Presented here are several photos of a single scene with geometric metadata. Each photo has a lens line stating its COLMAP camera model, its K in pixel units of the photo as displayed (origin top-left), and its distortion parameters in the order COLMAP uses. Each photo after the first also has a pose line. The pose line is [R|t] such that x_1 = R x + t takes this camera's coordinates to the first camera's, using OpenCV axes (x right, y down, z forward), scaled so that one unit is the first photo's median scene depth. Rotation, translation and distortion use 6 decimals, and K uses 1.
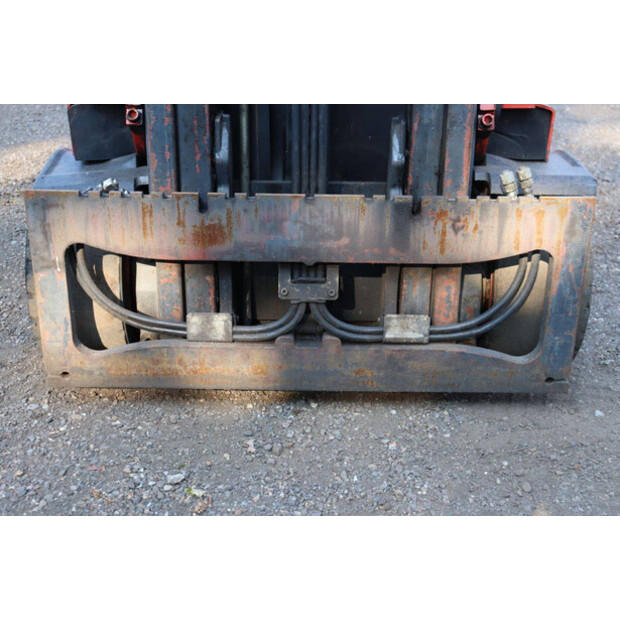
lens RADIAL K [[933.0, 0, 312.1], [0, 933.0, 313.5], [0, 0, 1]] dist [0.082808, 0.000000]
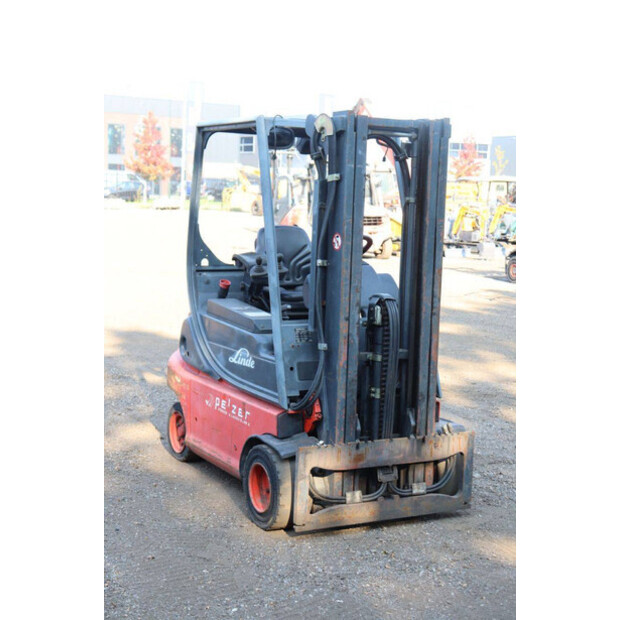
lens RADIAL K [[1009.9, 0, 309.0], [0, 1009.9, 313.0], [0, 0, 1]] dist [0.182293, 0.000000]
pose [[0.877192, -0.035380, 0.478834, -1.507817], [0.173843, 0.953021, -0.248051, 0.199757], [-0.447563, 0.300830, 0.842133, -1.388702]]
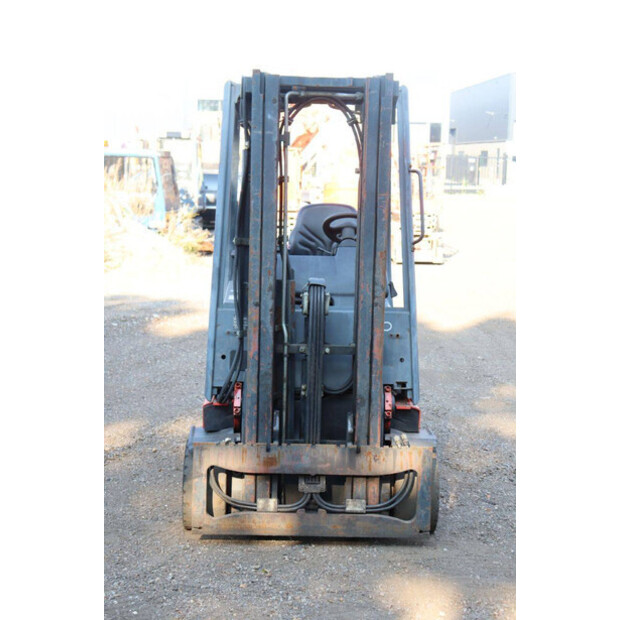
lens RADIAL K [[1018.0, 0, 310.4], [0, 1018.0, 308.7], [0, 0, 1]] dist [0.191322, 0.000000]
pose [[0.999394, 0.010223, 0.033267, -0.093699], [-0.000129, 0.956969, -0.290192, 0.277848], [-0.034802, 0.290011, 0.956390, -1.484367]]
